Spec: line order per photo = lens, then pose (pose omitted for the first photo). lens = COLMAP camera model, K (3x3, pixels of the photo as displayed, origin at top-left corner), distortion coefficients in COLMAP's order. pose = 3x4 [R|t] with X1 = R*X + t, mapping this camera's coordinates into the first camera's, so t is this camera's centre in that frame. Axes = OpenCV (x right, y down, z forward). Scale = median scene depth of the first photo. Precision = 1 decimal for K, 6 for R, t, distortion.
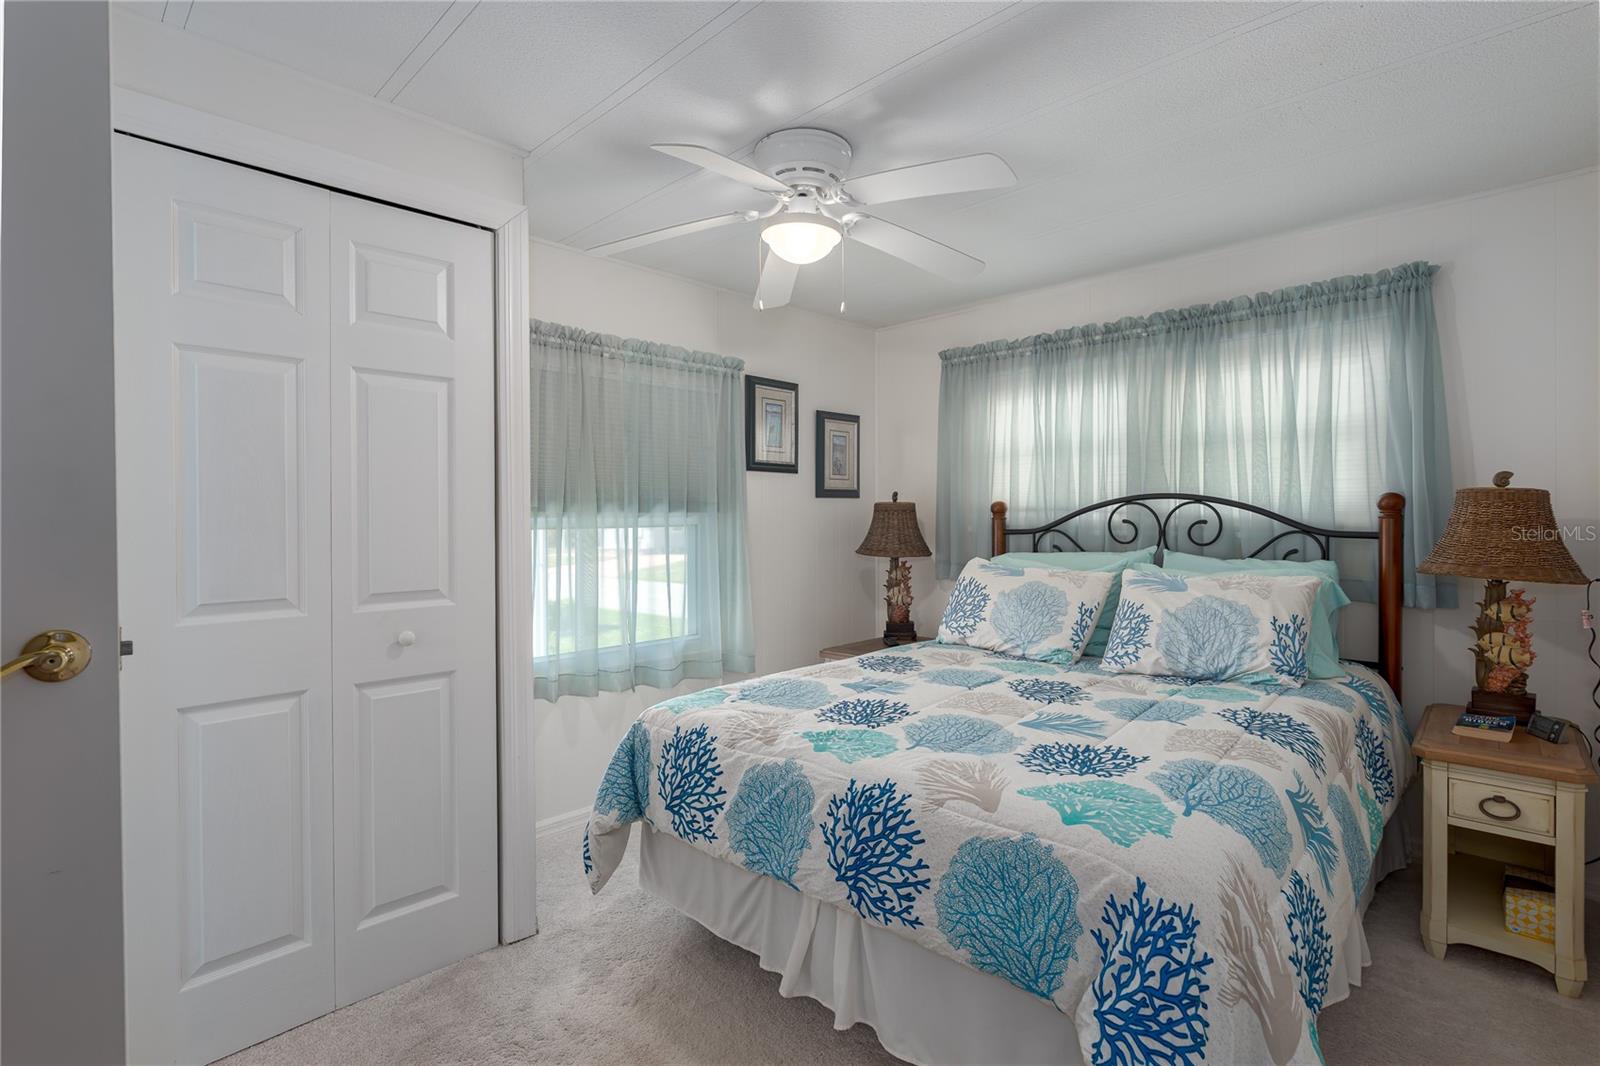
lens RADIAL K [[774.6, 0, 799.2], [0, 774.6, 520.5], [0, 0, 1]] dist [-0.003064, 0.000932]
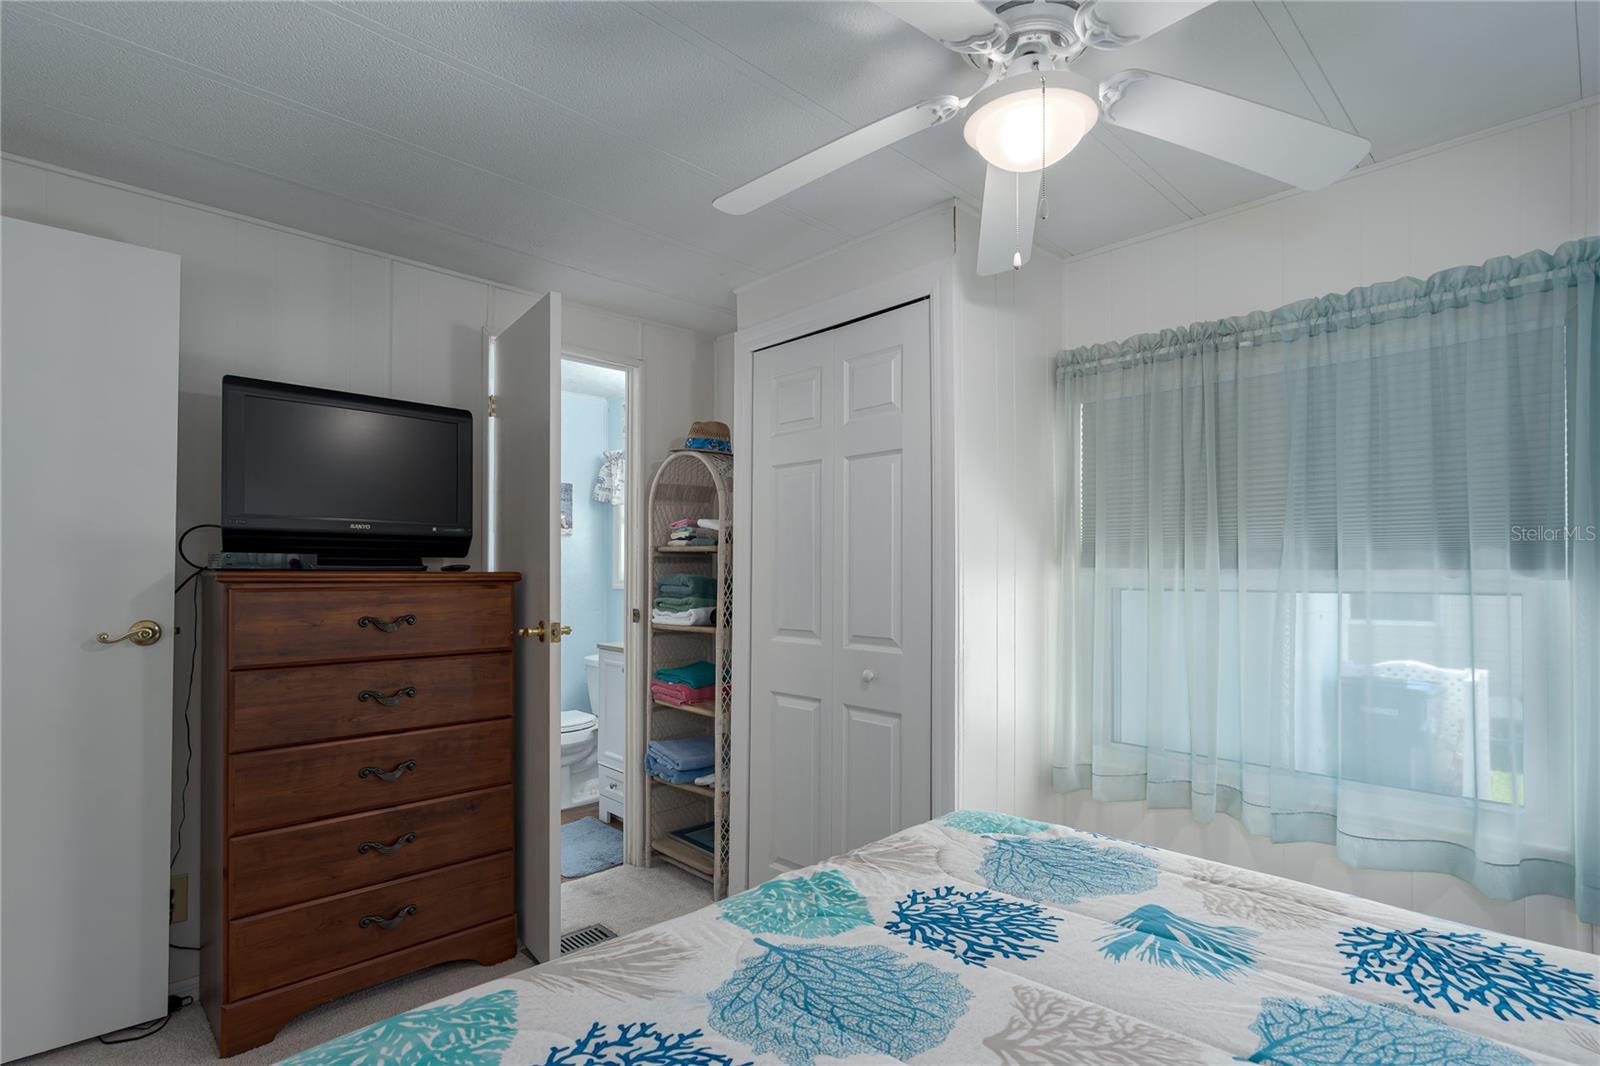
lens RADIAL K [[774.6, 0, 786.6], [0, 774.6, 569.4], [0, 0, 1]] dist [-0.003064, 0.000932]
pose [[-0.043964, 0.003480, -0.999027, 0.716404], [-0.007365, 0.999966, 0.003807, -0.015958], [0.999006, 0.007525, -0.043937, 0.960038]]
